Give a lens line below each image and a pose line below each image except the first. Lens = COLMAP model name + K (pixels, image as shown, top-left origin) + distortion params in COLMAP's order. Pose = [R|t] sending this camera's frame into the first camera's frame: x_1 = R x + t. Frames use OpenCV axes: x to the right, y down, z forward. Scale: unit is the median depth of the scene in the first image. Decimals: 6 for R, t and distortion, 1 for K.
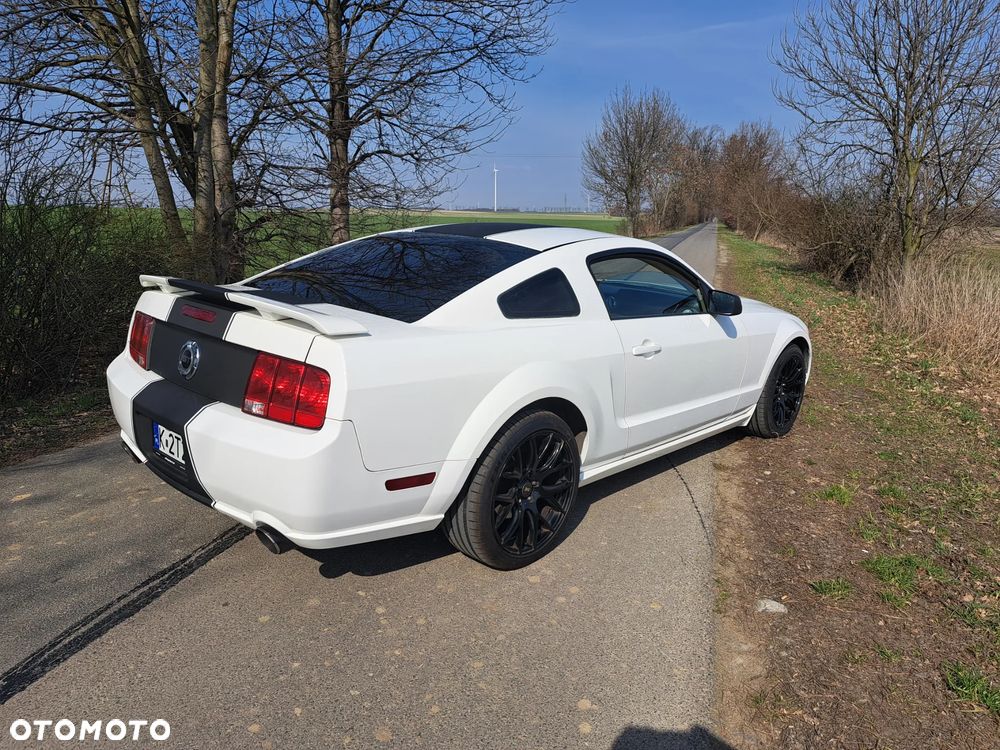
lens RADIAL K [[744.2, 0, 501.4], [0, 744.2, 368.8], [0, 0, 1]] dist [0.059398, -0.055357]
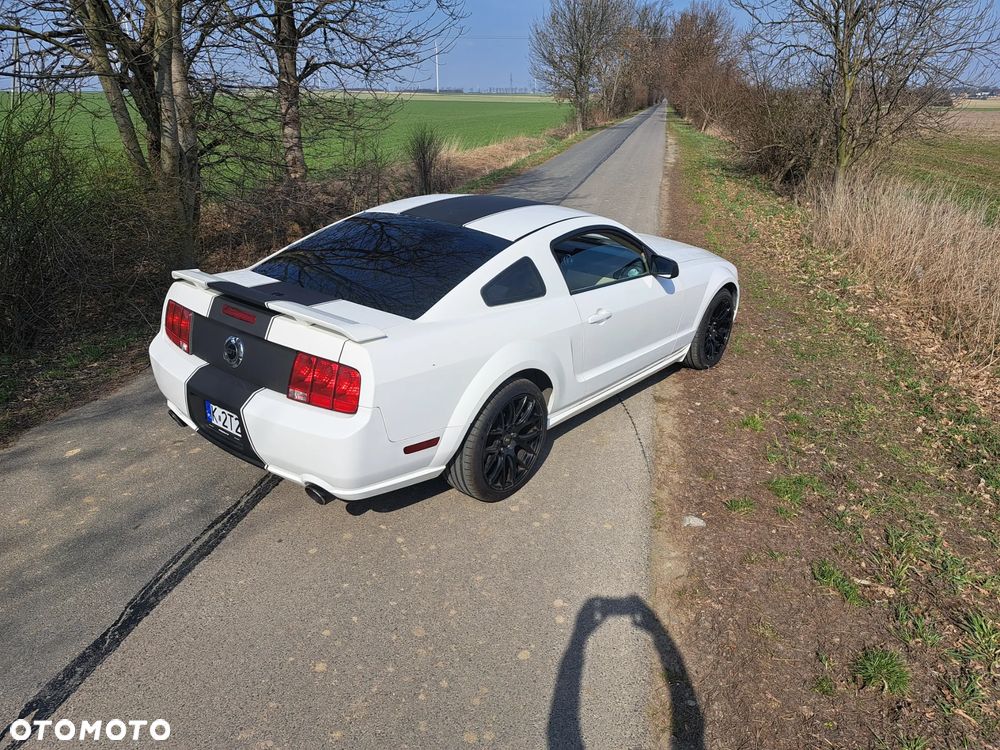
lens RADIAL K [[733.7, 0, 500.0], [0, 733.7, 375.0], [0, 0, 1]] dist [0.105209, -0.136894]
pose [[0.997630, -0.031219, 0.061317, -0.046876], [0.021759, 0.988555, 0.149285, -0.123419], [-0.065276, -0.147597, 0.986891, -0.198115]]
